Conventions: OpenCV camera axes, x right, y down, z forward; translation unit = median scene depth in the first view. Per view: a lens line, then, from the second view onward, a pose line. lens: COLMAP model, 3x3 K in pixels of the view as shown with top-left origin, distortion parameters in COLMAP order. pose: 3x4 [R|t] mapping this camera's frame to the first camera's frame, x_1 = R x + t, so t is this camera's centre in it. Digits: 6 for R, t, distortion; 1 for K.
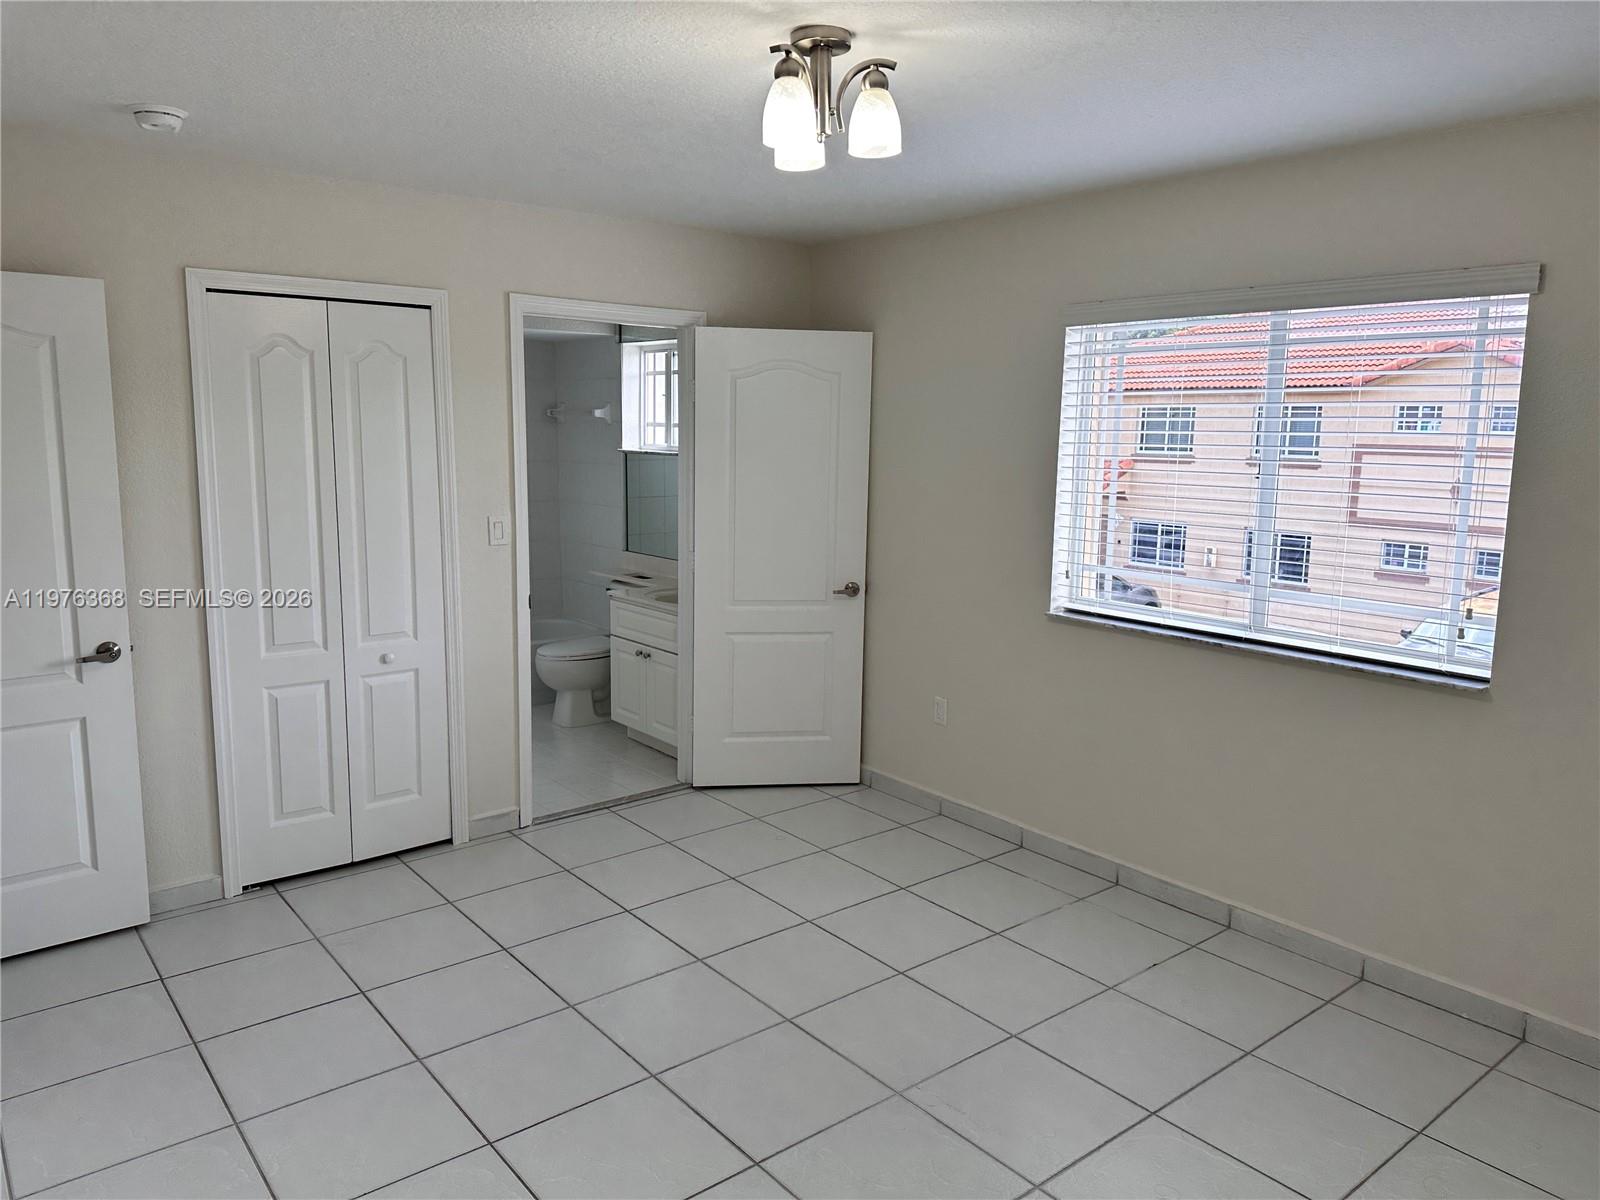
lens RADIAL K [[1121.6, 0, 810.5], [0, 1121.6, 608.1], [0, 0, 1]] dist [0.056536, -0.089879]
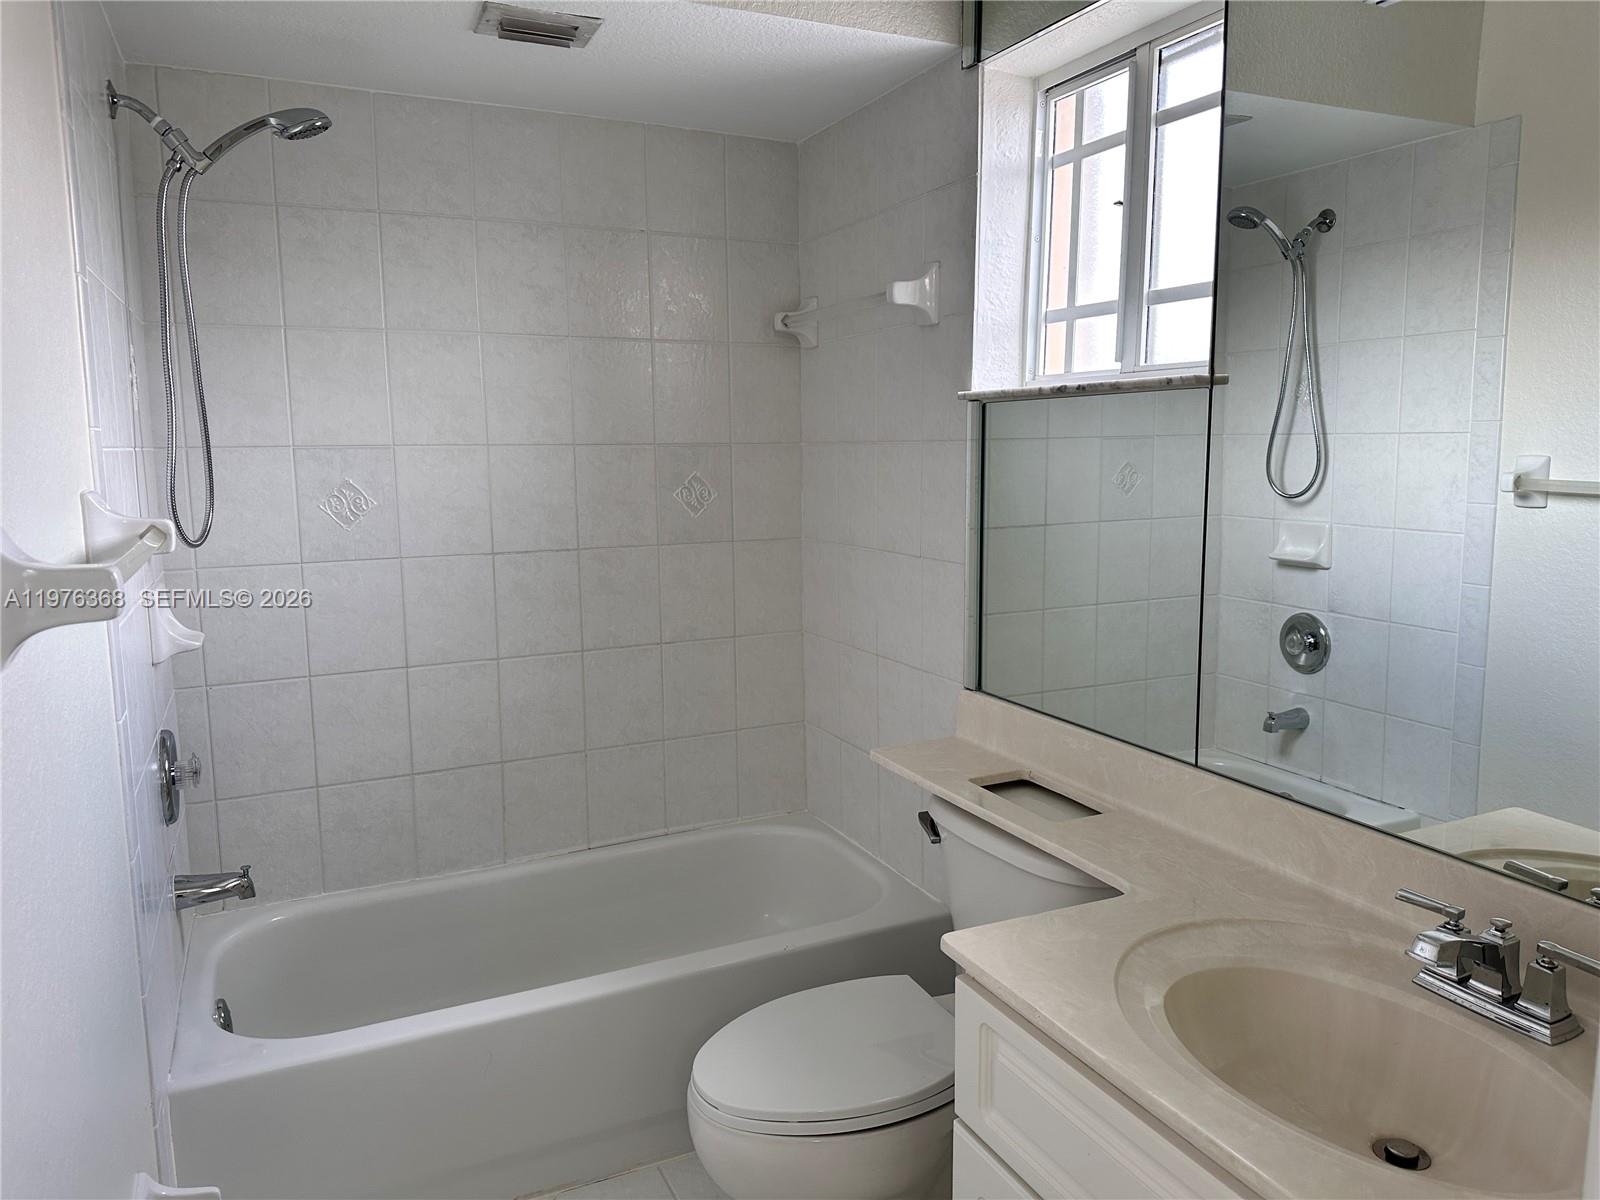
lens RADIAL K [[1121.6, 0, 804.3], [0, 1121.6, 592.2], [0, 0, 1]] dist [0.056536, -0.089879]
pose [[0.966815, 0.012660, -0.255162, -0.180106], [-0.020119, 0.999443, -0.026642, -0.100144], [0.254682, 0.030892, 0.966531, 0.925606]]
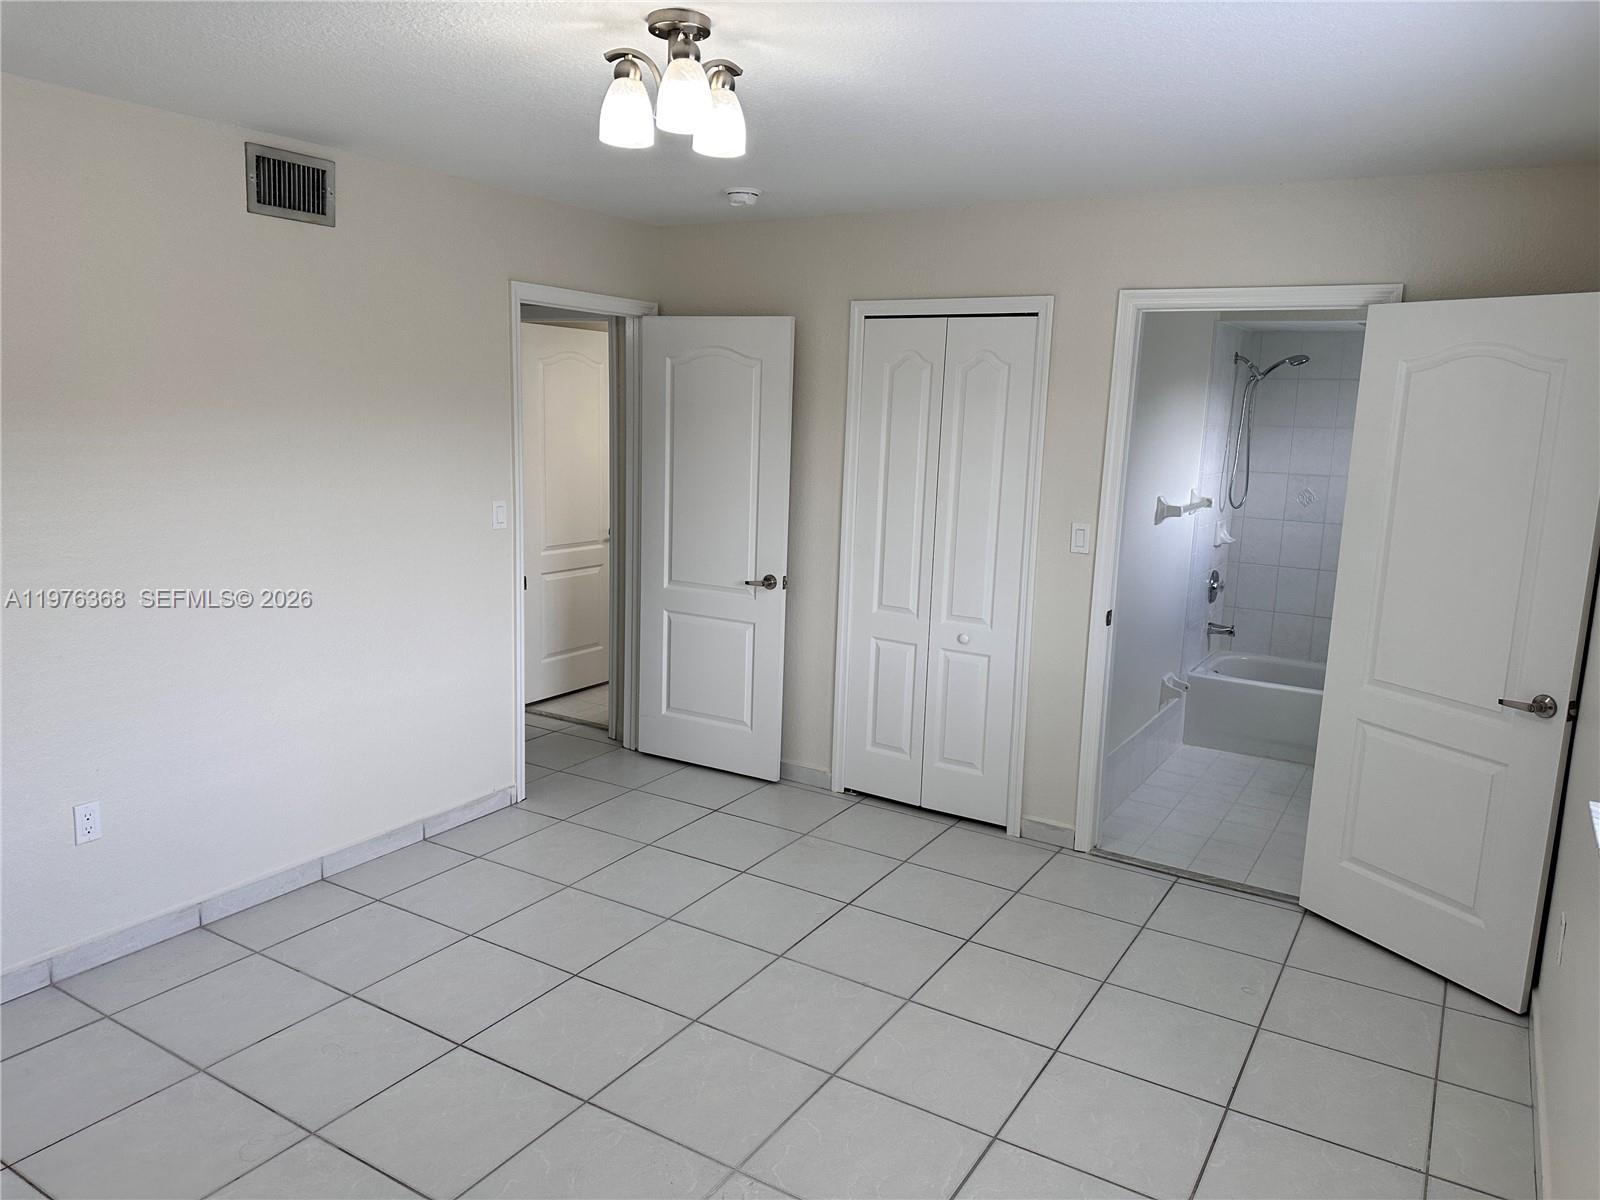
lens RADIAL K [[1121.6, 0, 795.2], [0, 1121.6, 605.7], [0, 0, 1]] dist [0.056536, -0.089879]
pose [[0.295624, 0.164591, -0.941019, 0.537606], [-0.181183, 0.976827, 0.113935, -0.073403], [0.937966, 0.136815, 0.318594, 0.441198]]
